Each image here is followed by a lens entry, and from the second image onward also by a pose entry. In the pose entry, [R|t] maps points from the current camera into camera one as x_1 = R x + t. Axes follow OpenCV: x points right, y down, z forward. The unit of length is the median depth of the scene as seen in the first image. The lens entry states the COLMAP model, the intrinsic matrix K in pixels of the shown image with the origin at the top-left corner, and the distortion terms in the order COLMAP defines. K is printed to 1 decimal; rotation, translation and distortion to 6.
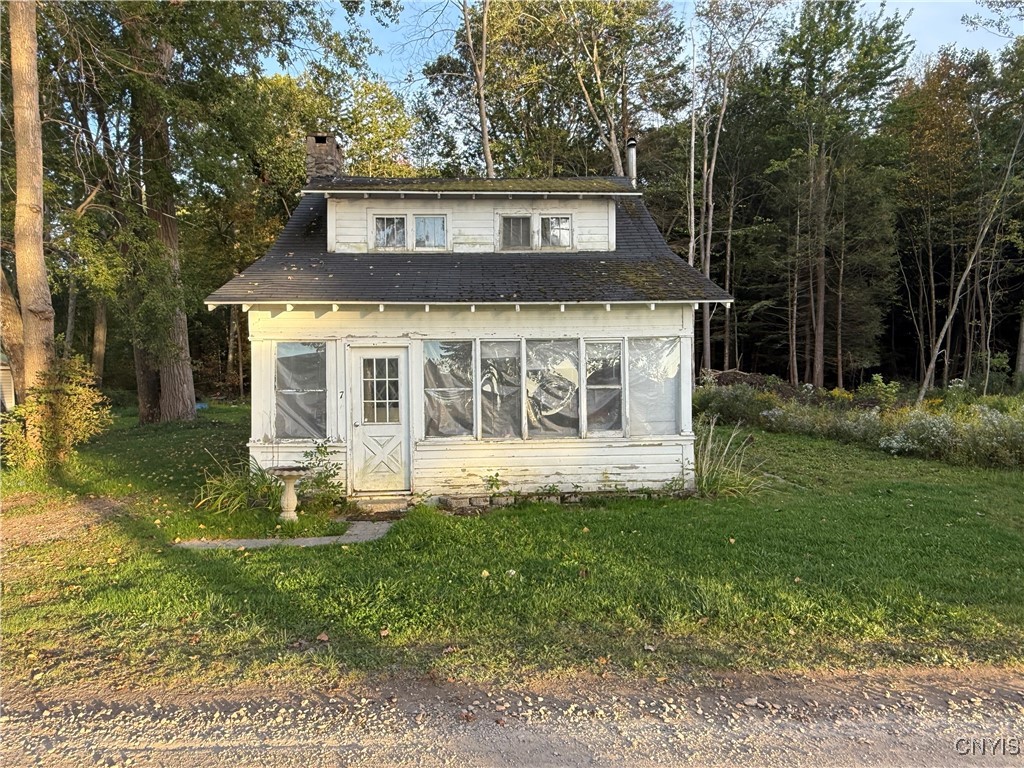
lens RADIAL K [[668.4, 0, 512.0], [0, 668.4, 384.0], [0, 0, 1]] dist [0.000281, -0.001827]
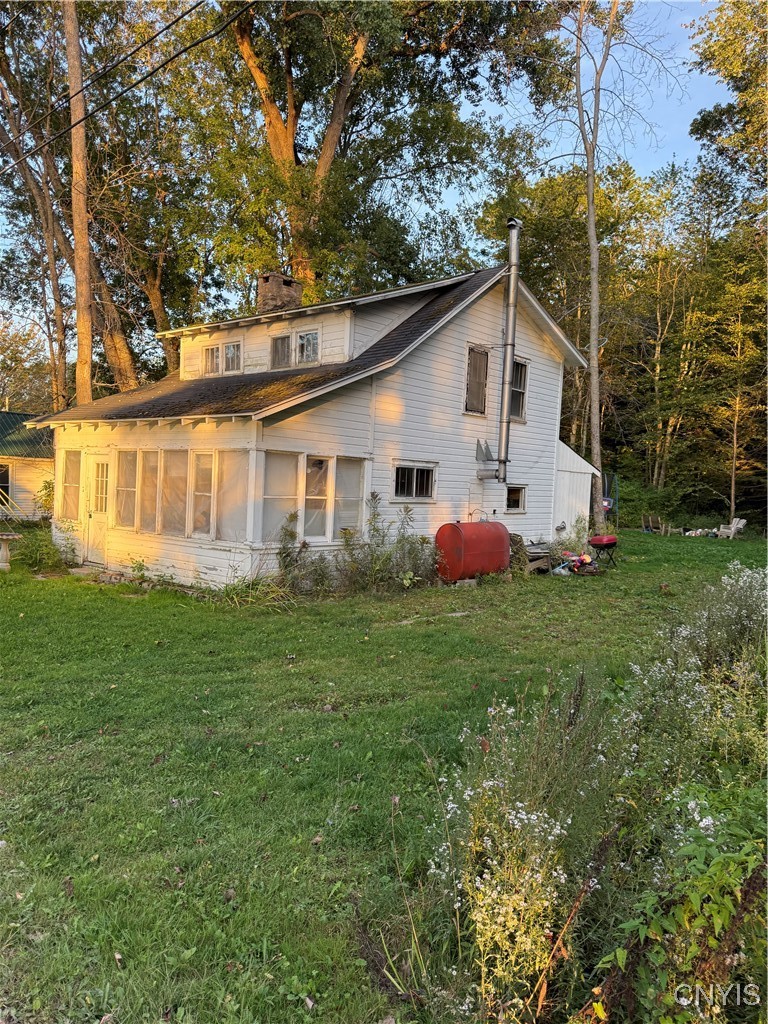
lens RADIAL K [[725.8, 0, 384.0], [0, 725.8, 512.0], [0, 0, 1]] dist [0.090623, 0.000166]
pose [[0.720621, 0.066733, -0.690110, 1.187924], [-0.058553, 0.997659, 0.035331, -0.025197], [0.690852, 0.014948, 0.722842, 0.333990]]
